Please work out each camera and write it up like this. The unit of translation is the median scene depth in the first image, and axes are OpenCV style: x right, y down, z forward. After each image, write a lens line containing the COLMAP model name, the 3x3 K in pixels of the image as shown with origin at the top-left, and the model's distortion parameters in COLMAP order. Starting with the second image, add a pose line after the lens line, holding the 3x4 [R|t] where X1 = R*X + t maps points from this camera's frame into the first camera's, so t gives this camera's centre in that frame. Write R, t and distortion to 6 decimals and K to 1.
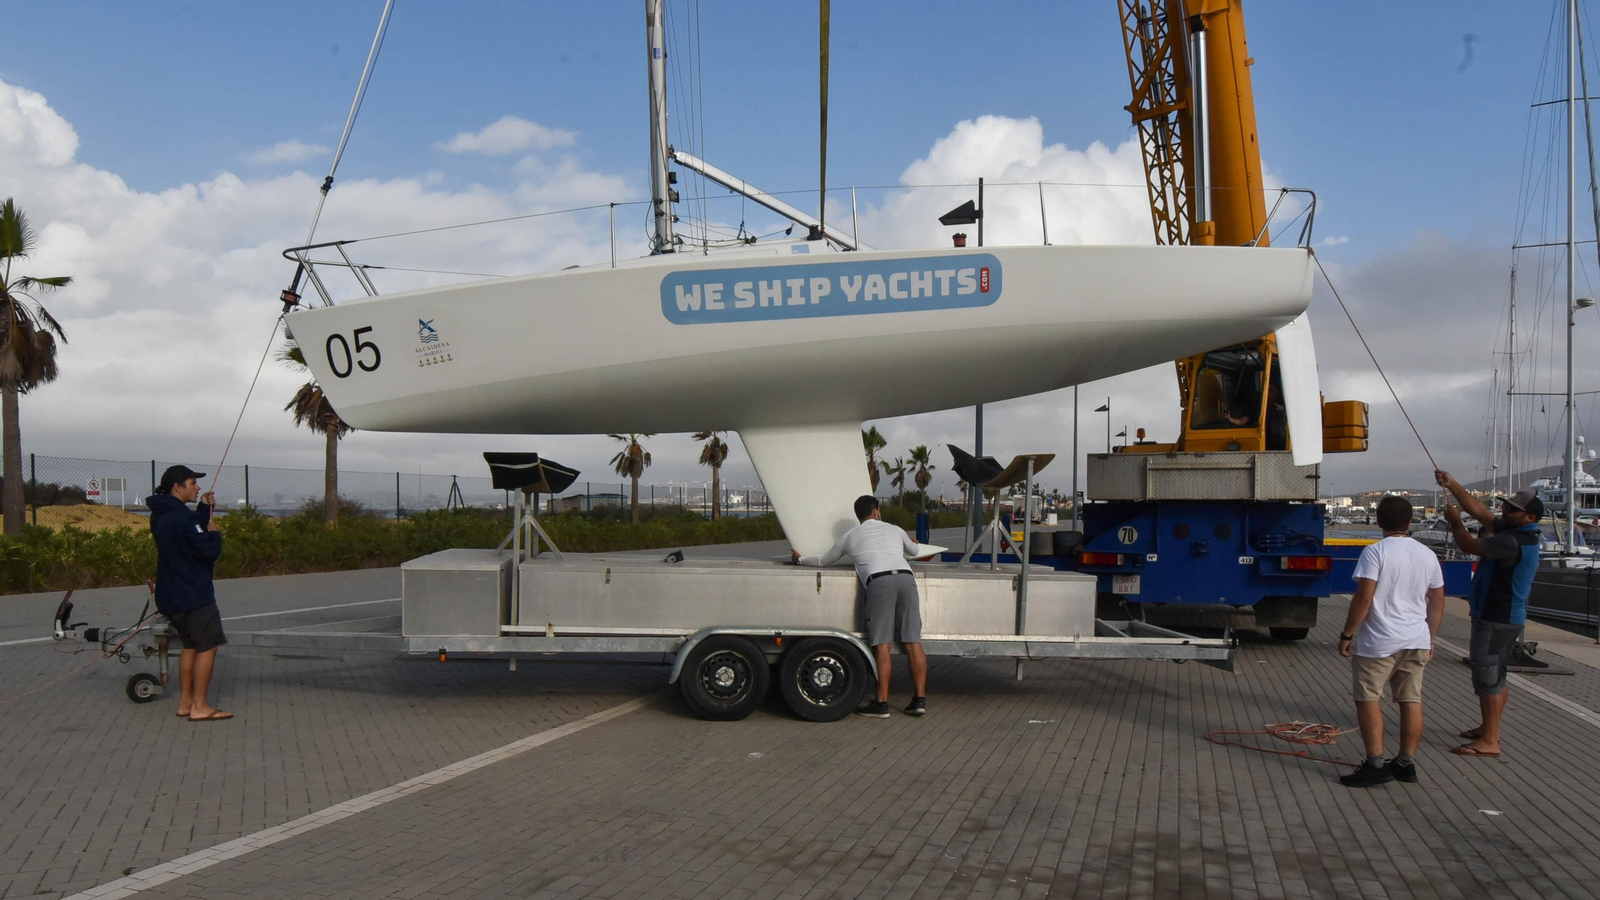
lens RADIAL K [[1110.5, 0, 799.4], [0, 1110.5, 547.5], [0, 0, 1]] dist [-0.029424, 0.001617]
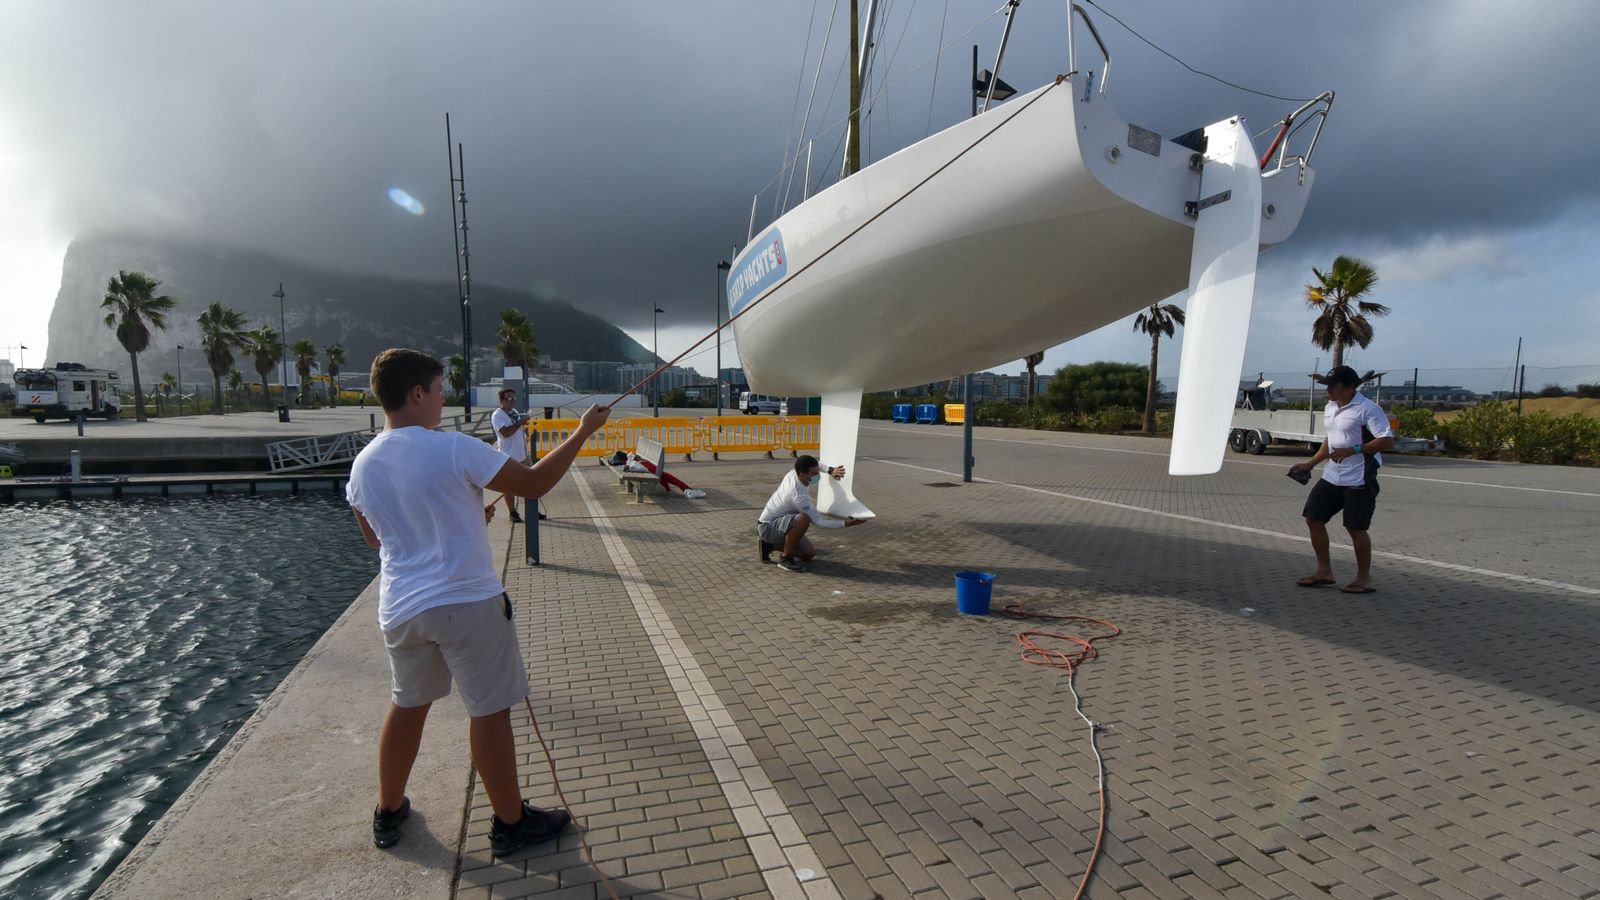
lens RADIAL K [[781.3, 0, 801.3], [0, 781.3, 459.4], [0, 0, 1]] dist [-0.017599, 0.000364]
pose [[-0.792050, 0.037373, -0.609311, 0.663410], [-0.034022, 0.993870, 0.105186, -0.026088], [0.609507, 0.104043, -0.785924, 0.901898]]
